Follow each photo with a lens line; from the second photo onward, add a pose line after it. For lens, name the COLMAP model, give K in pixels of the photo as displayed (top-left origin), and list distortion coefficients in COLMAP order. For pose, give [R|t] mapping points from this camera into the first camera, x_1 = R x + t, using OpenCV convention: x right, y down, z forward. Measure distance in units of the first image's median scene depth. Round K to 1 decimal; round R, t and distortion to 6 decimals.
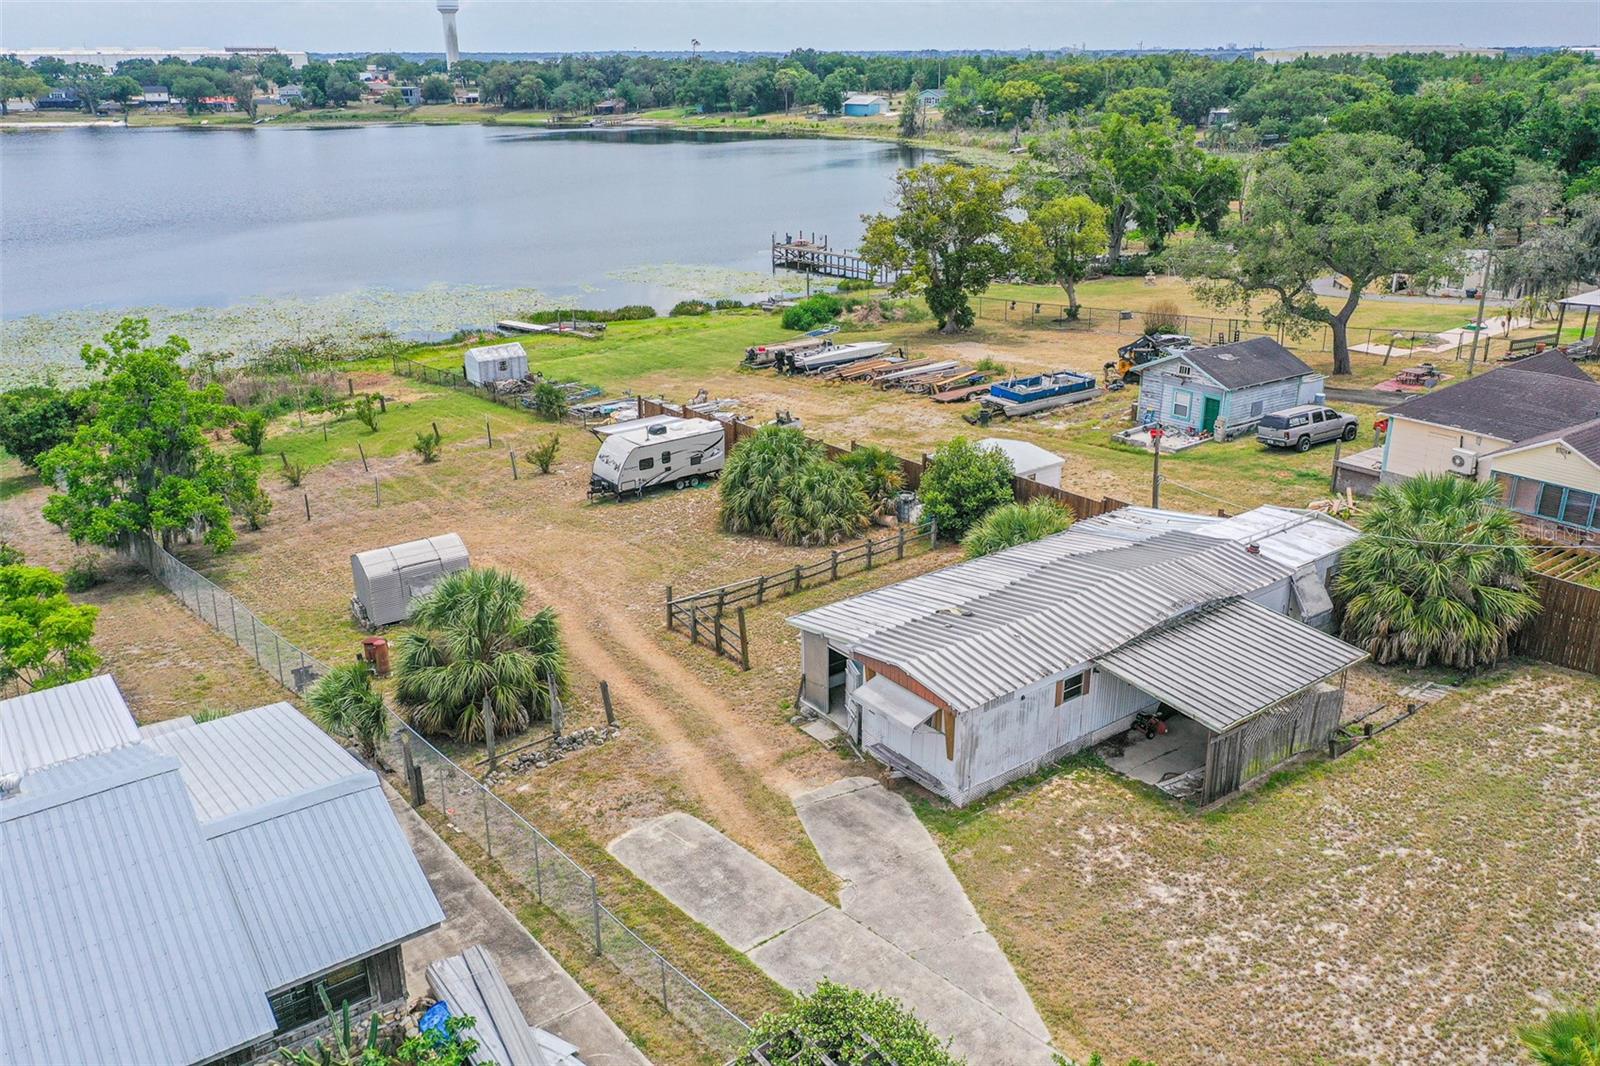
lens RADIAL K [[1257.4, 0, 803.6], [0, 1257.4, 525.3], [0, 0, 1]] dist [0.007252, -0.003020]
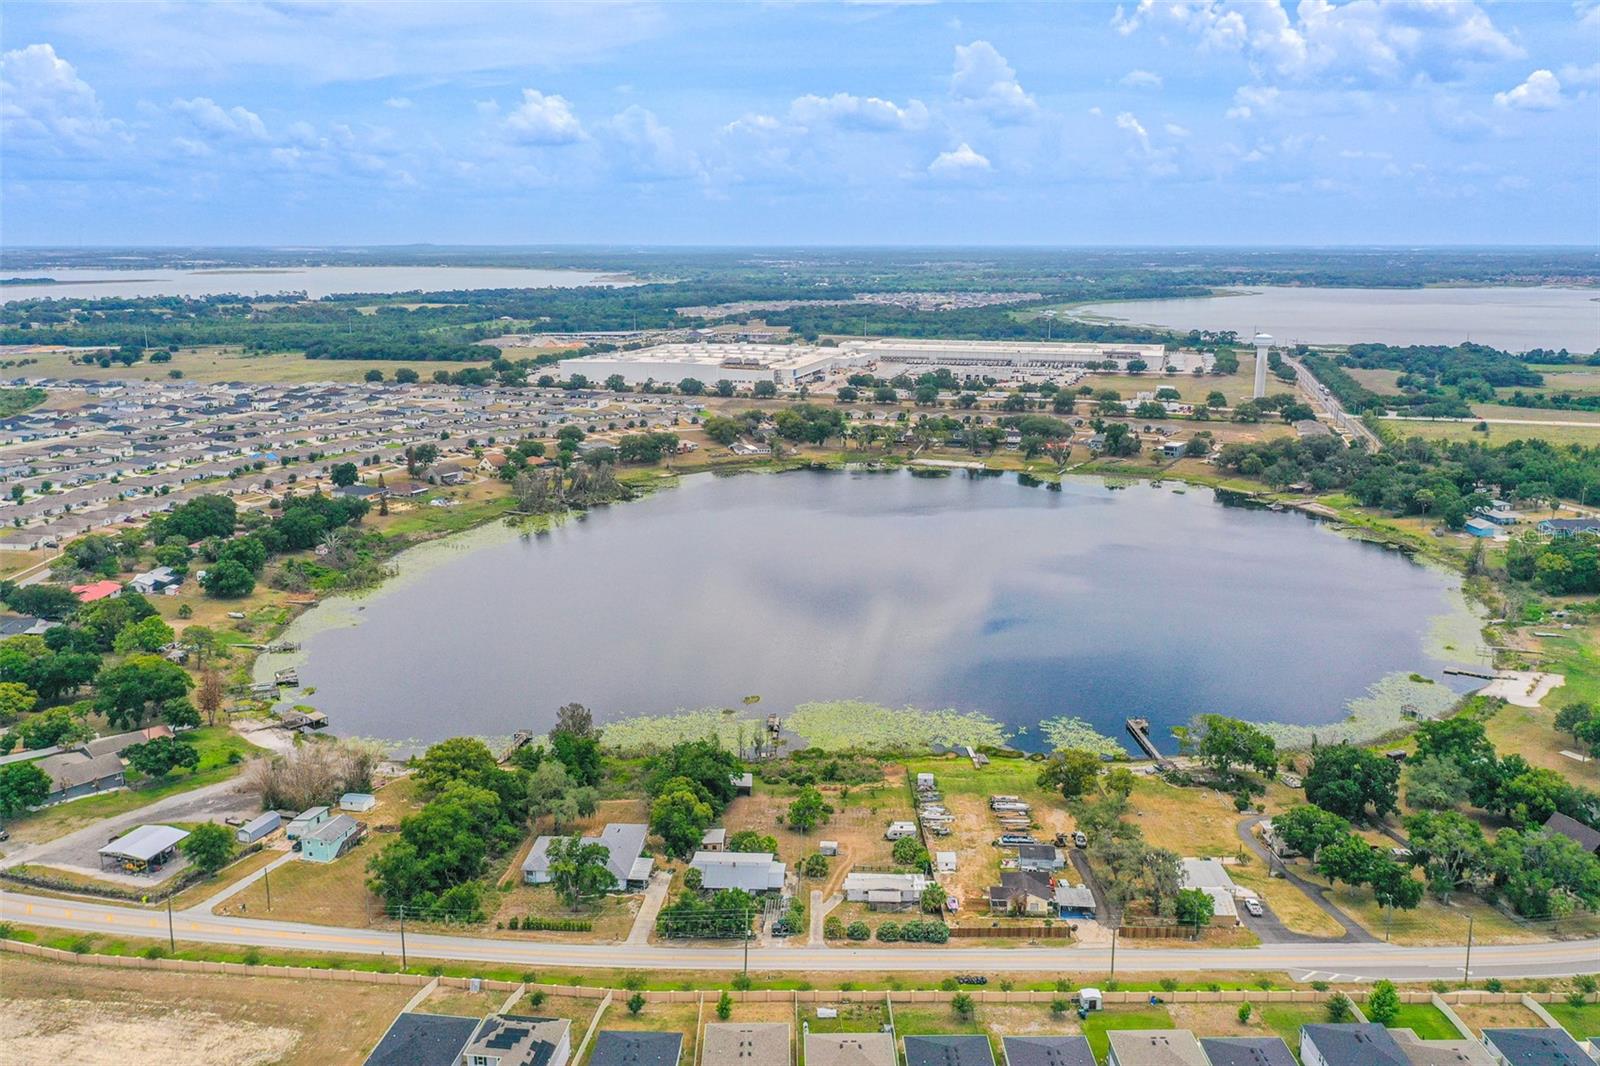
lens RADIAL K [[1257.4, 0, 807.2], [0, 1257.4, 525.7], [0, 0, 1]] dist [0.007252, -0.003020]
pose [[0.771146, 0.145446, -0.619822, 2.077246], [-0.227305, 0.972289, -0.054646, -0.736995], [0.594698, 0.183029, 0.782838, -2.692844]]
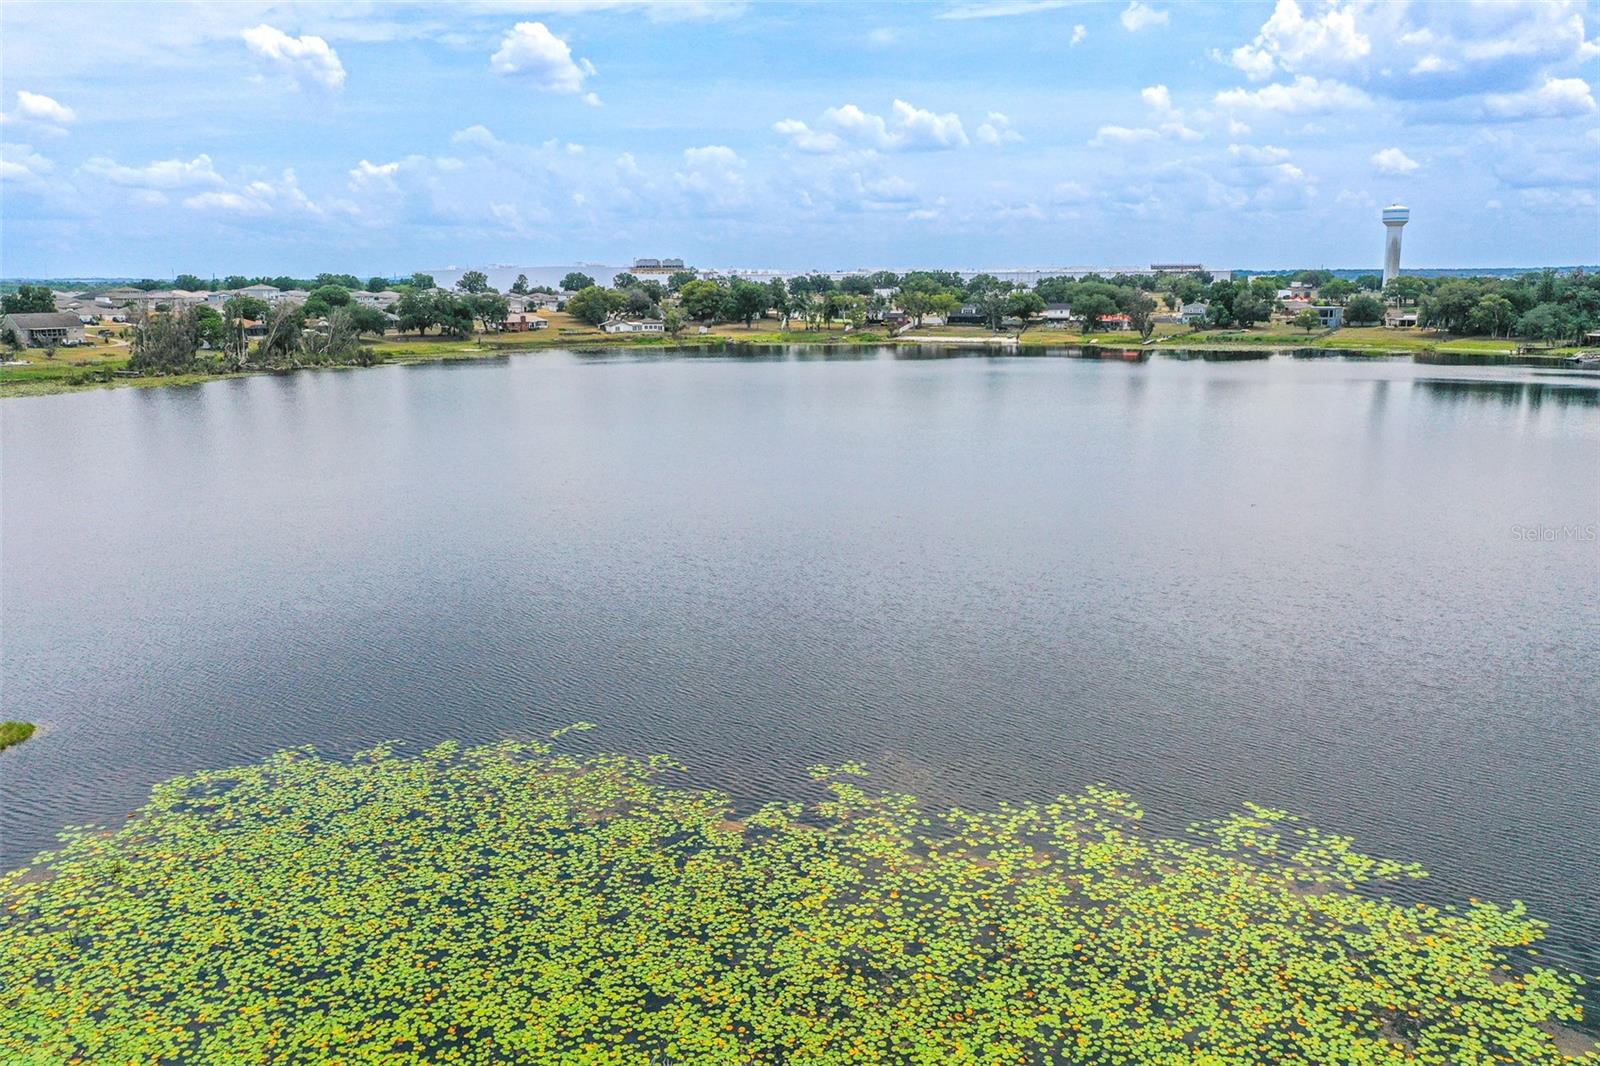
lens RADIAL K [[1257.4, 0, 801.5], [0, 1257.4, 530.0], [0, 0, 1]] dist [0.007252, -0.003020]
pose [[0.774353, 0.124261, -0.620433, -0.356084], [-0.218203, 0.972821, -0.077498, -0.470604], [0.593940, 0.195391, 0.780421, 1.255272]]
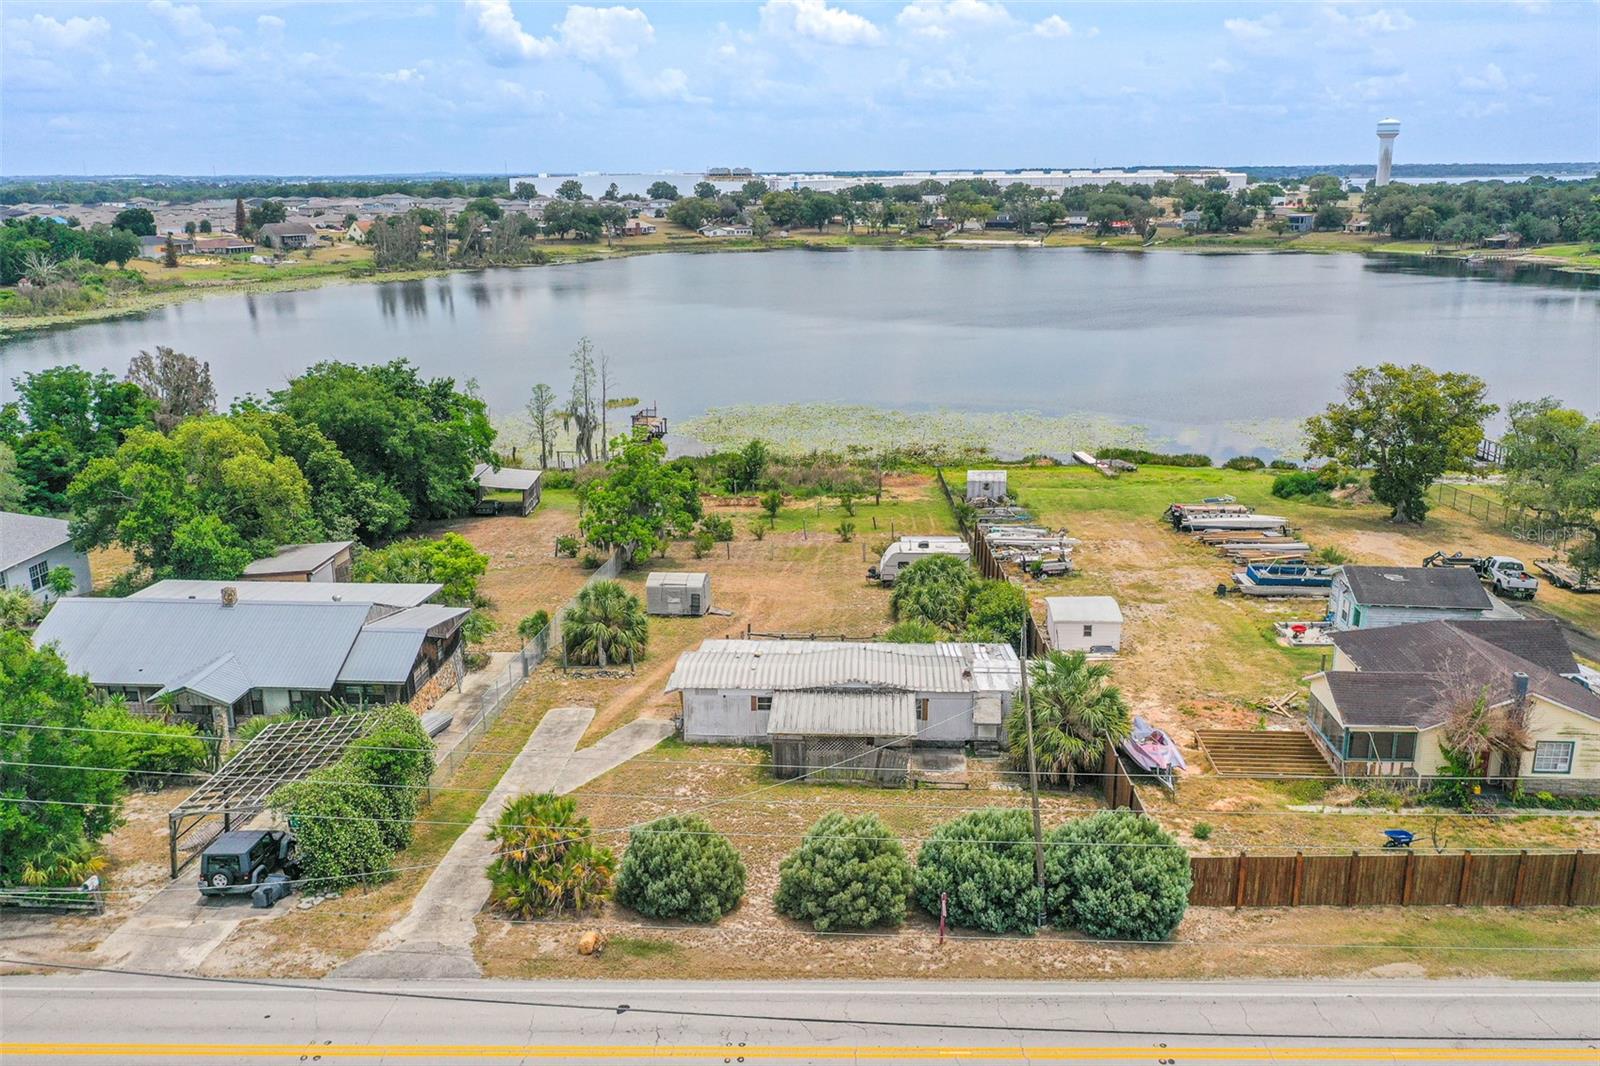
lens RADIAL K [[1257.4, 0, 805.1], [0, 1257.4, 553.2], [0, 0, 1]] dist [0.007252, -0.003020]
pose [[0.757930, 0.187075, -0.624936, 0.621598], [-0.223532, 0.974479, 0.020609, -0.060203], [0.612843, 0.124073, 0.780404, -0.181752]]
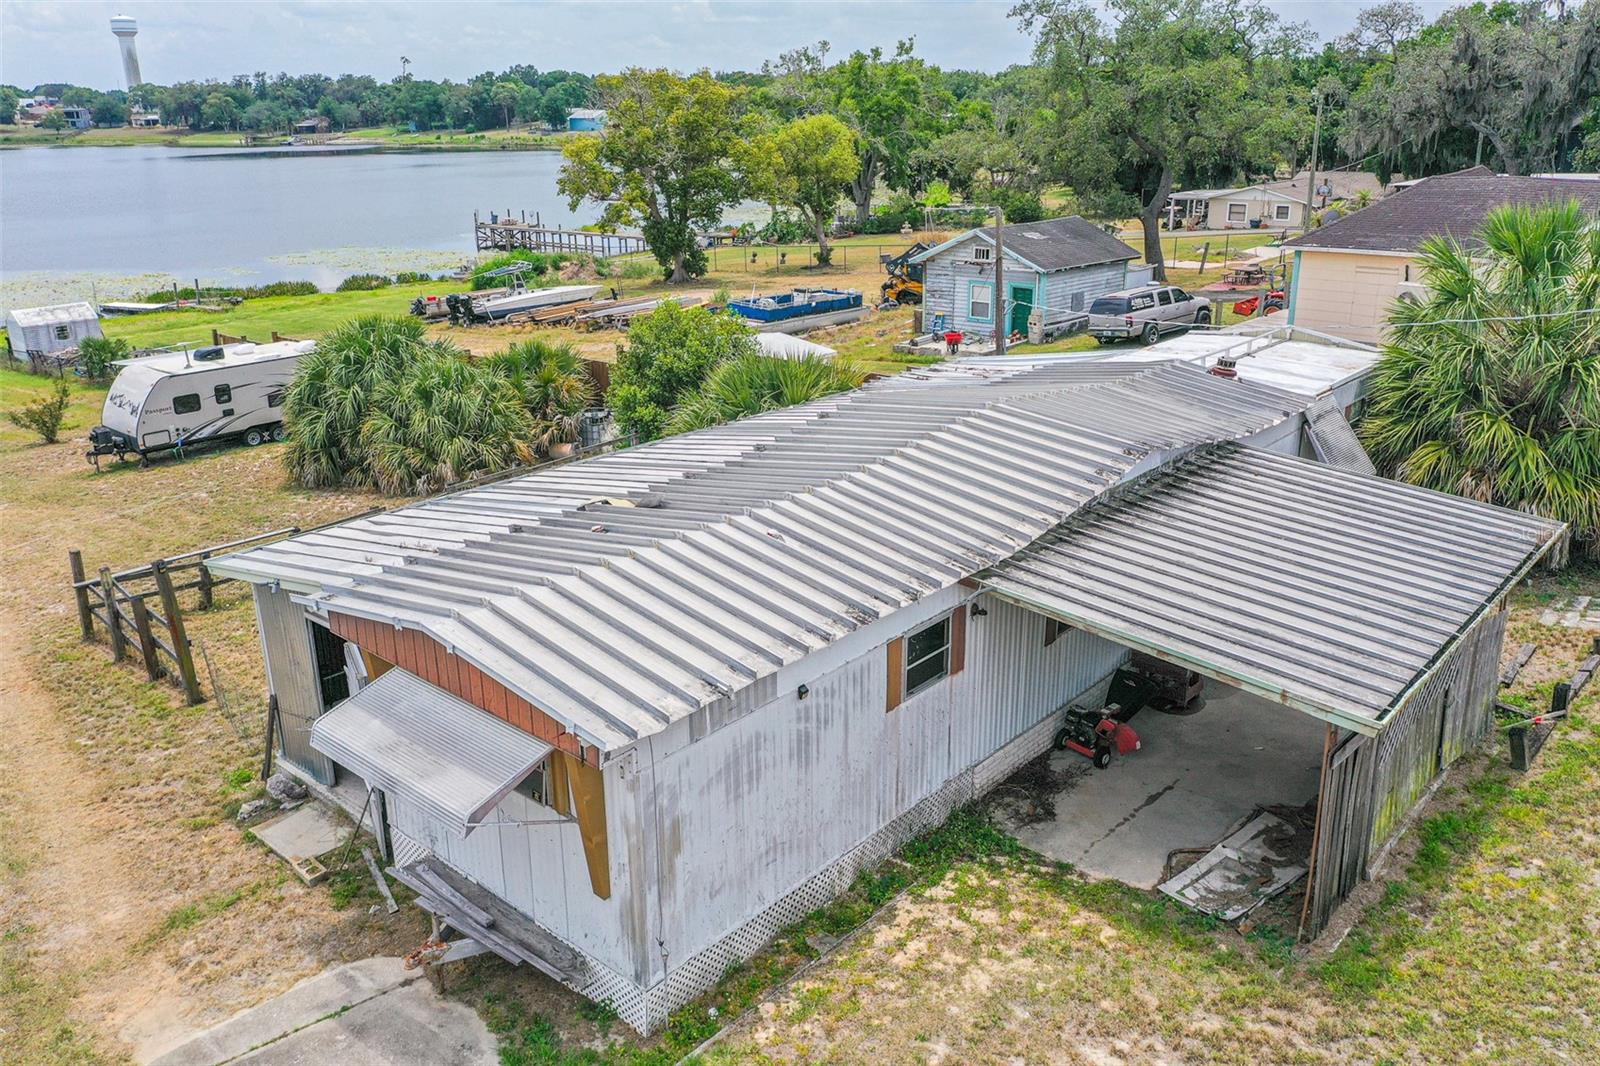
lens RADIAL K [[1257.4, 0, 802.5], [0, 1257.4, 533.6], [0, 0, 1]] dist [0.007252, -0.003020]
pose [[0.980237, -0.069014, 0.185399, 0.050251], [0.073373, 0.997164, -0.016747, 0.044260], [-0.183718, 0.030019, 0.982521, 0.292302]]
